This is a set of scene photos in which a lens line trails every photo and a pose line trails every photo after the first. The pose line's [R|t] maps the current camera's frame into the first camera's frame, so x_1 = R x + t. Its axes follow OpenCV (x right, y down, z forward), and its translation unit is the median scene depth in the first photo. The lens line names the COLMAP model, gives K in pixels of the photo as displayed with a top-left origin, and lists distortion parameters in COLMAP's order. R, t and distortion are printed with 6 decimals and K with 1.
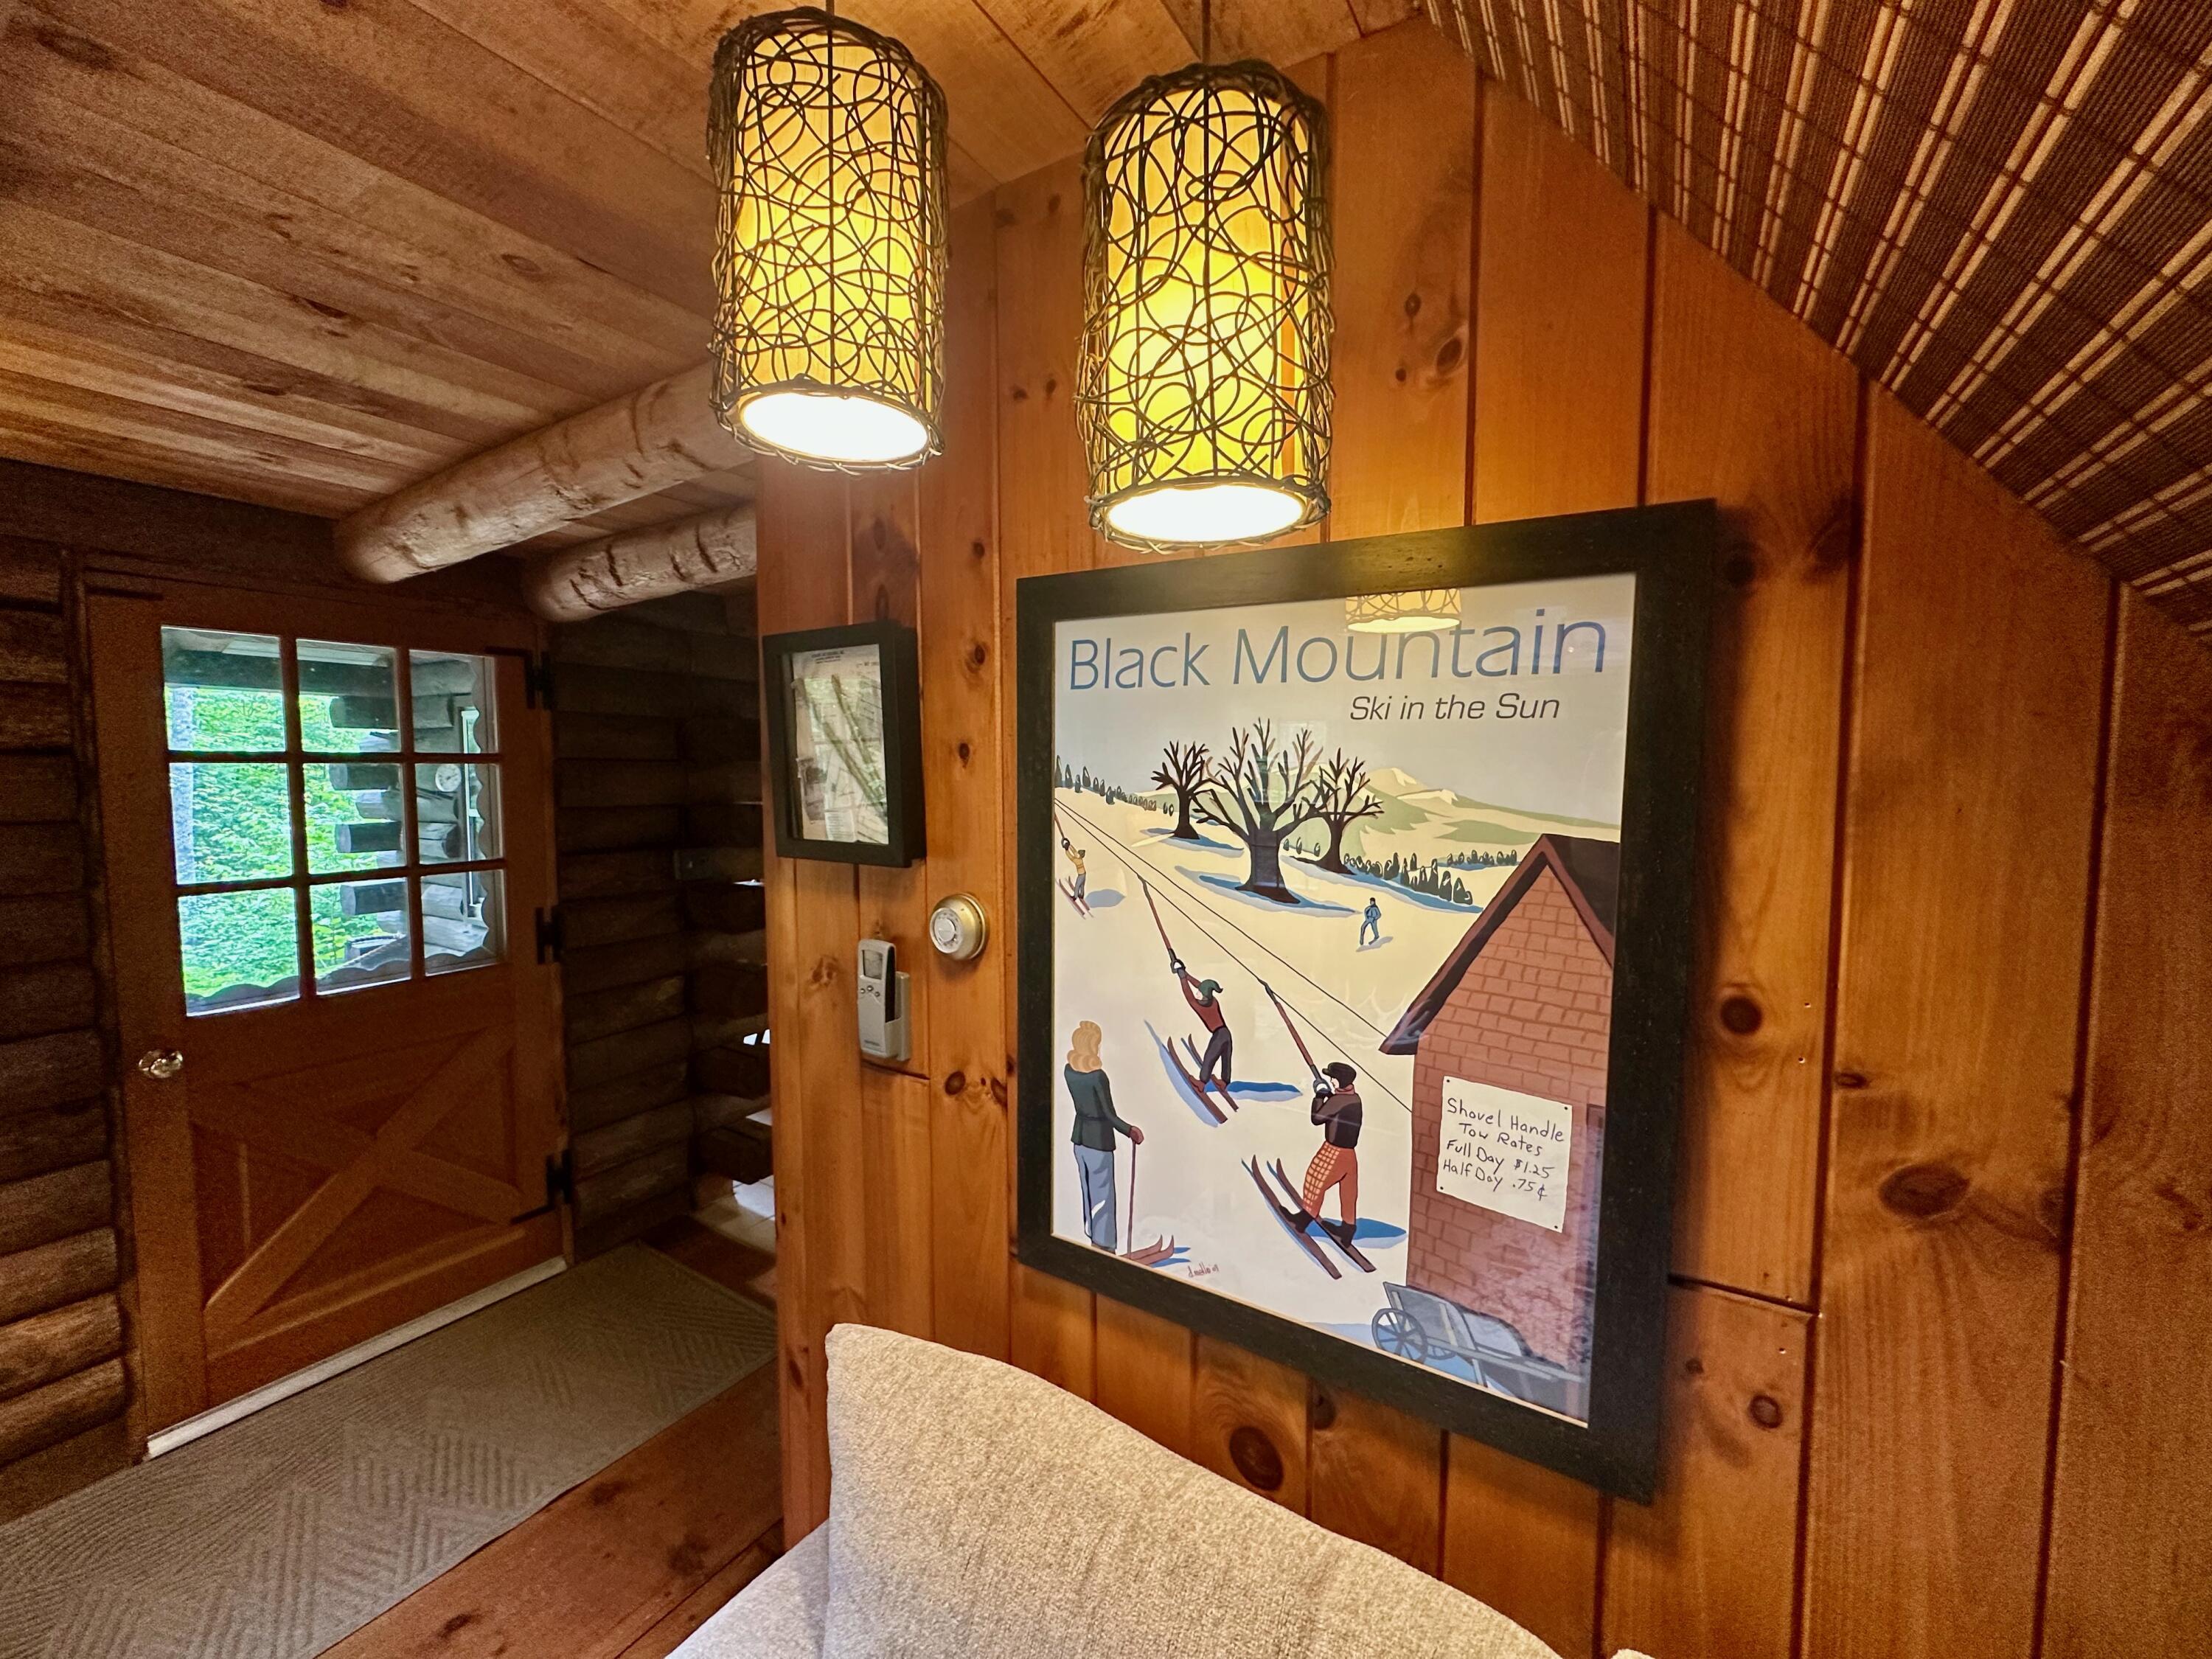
lens RADIAL K [[896.1, 0, 1100.5], [0, 896.1, 826.7], [0, 0, 1]] dist [-0.000703, -0.000019]
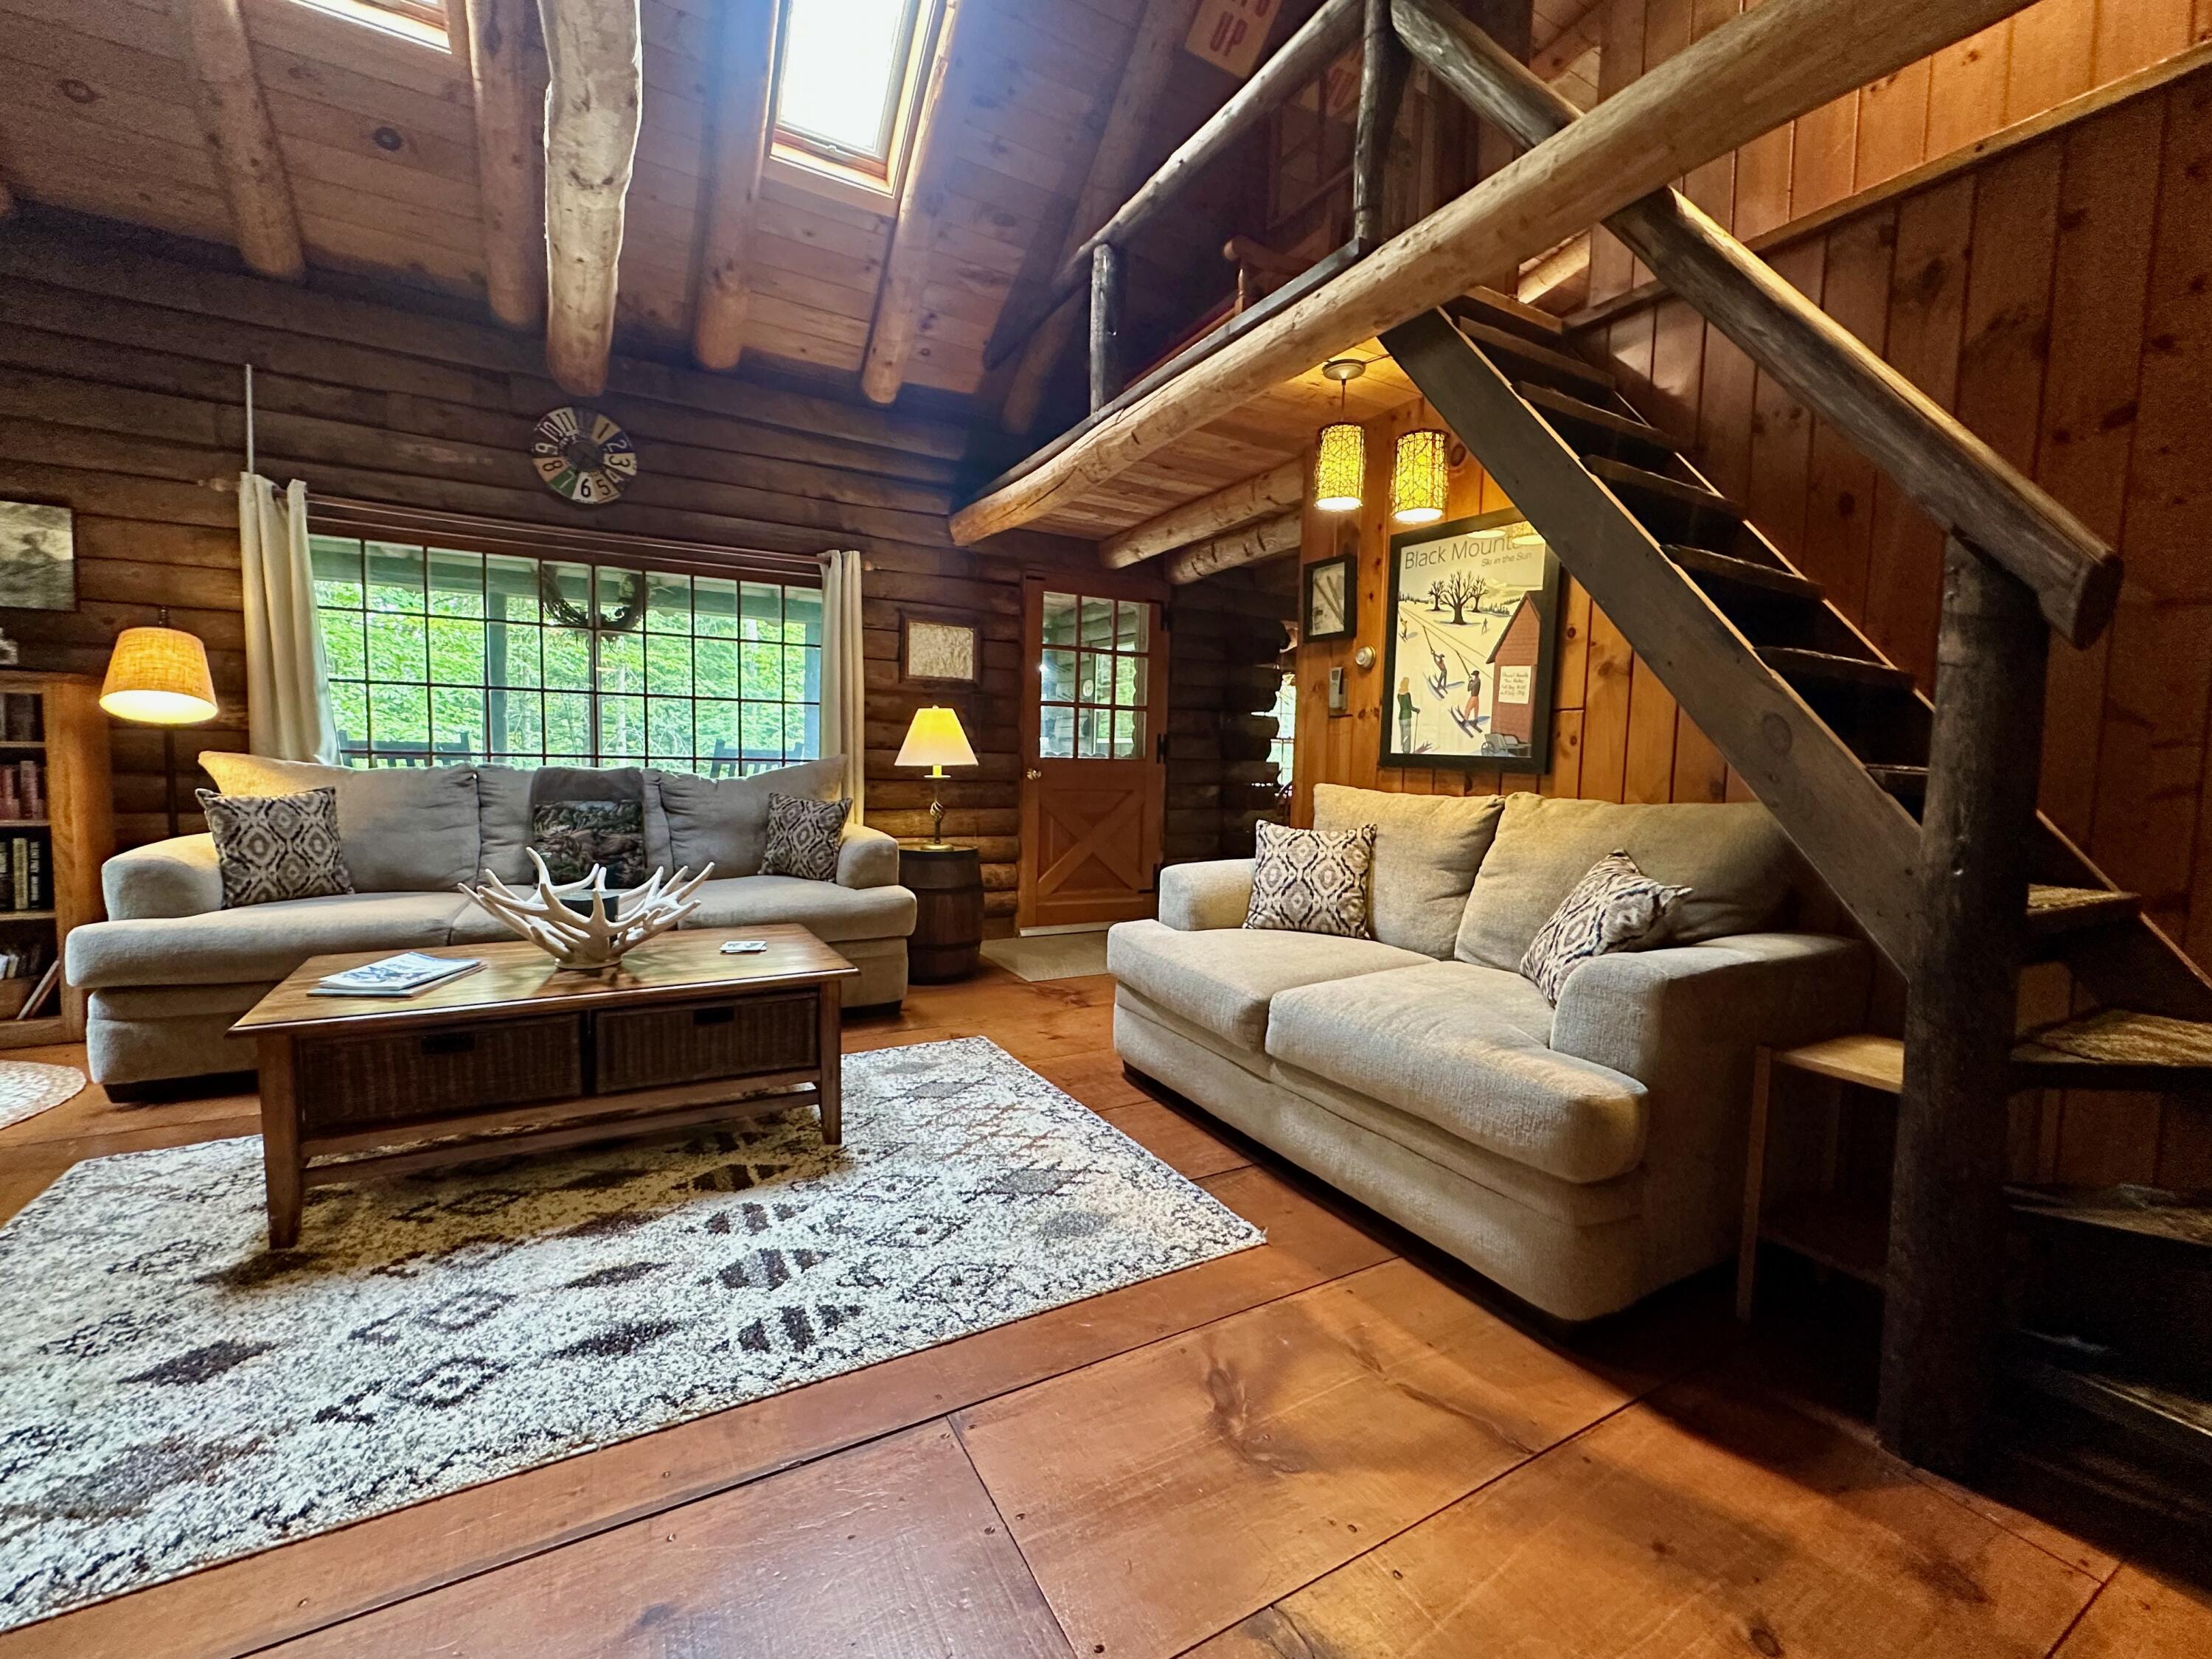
lens RADIAL K [[896.1, 0, 1109.6], [0, 896.1, 824.1], [0, 0, 1]] dist [-0.000703, -0.000019]
pose [[0.884784, 0.057799, -0.462402, 0.528106], [-0.053416, 0.998317, 0.022577, 0.689981], [0.462929, 0.004724, 0.886383, -2.151928]]
